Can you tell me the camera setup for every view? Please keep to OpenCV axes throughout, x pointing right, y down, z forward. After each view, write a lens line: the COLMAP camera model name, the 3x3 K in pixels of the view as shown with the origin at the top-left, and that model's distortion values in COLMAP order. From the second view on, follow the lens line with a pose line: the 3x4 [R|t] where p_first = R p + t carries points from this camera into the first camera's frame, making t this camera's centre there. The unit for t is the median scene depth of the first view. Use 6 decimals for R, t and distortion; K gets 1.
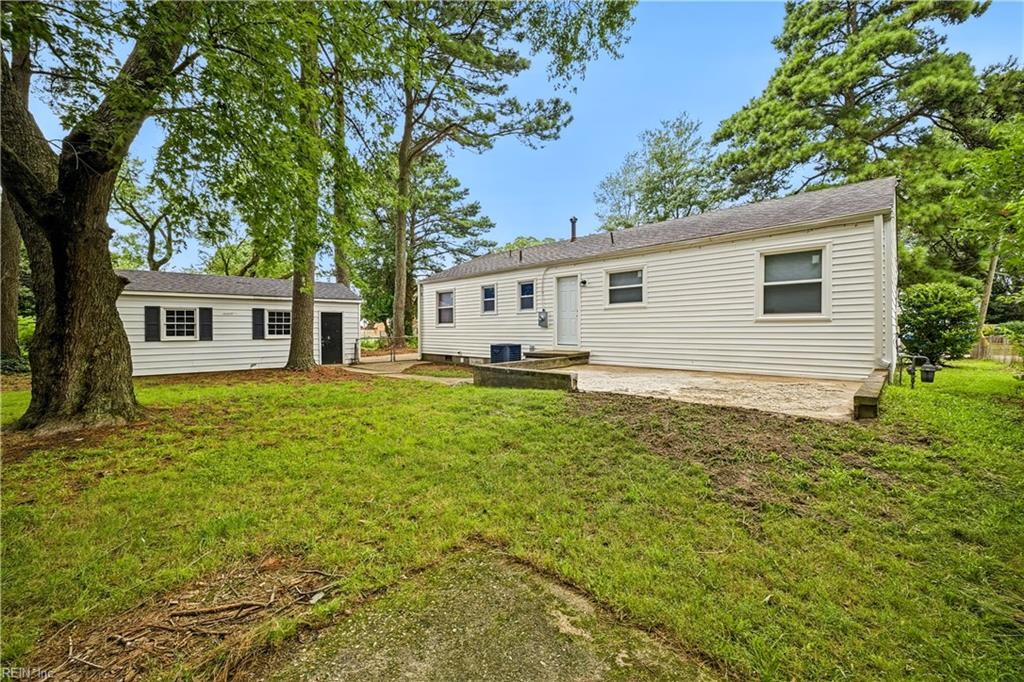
lens RADIAL K [[405.2, 0, 518.7], [0, 405.2, 332.3], [0, 0, 1]] dist [-0.004864, 0.000476]
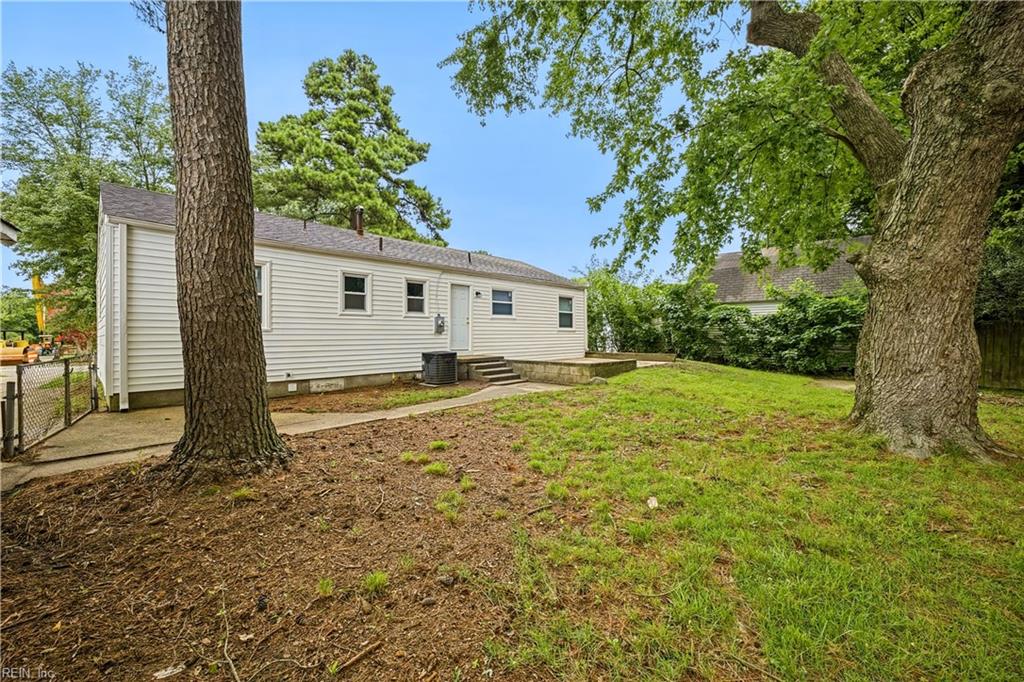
lens RADIAL K [[405.2, 0, 519.7], [0, 405.2, 334.9], [0, 0, 1]] dist [-0.004864, 0.000476]
pose [[-0.013892, 0.007708, 0.999874, -0.881181], [0.014940, 0.999860, -0.007501, 0.002179], [-0.999792, 0.014834, -0.014006, 0.816233]]
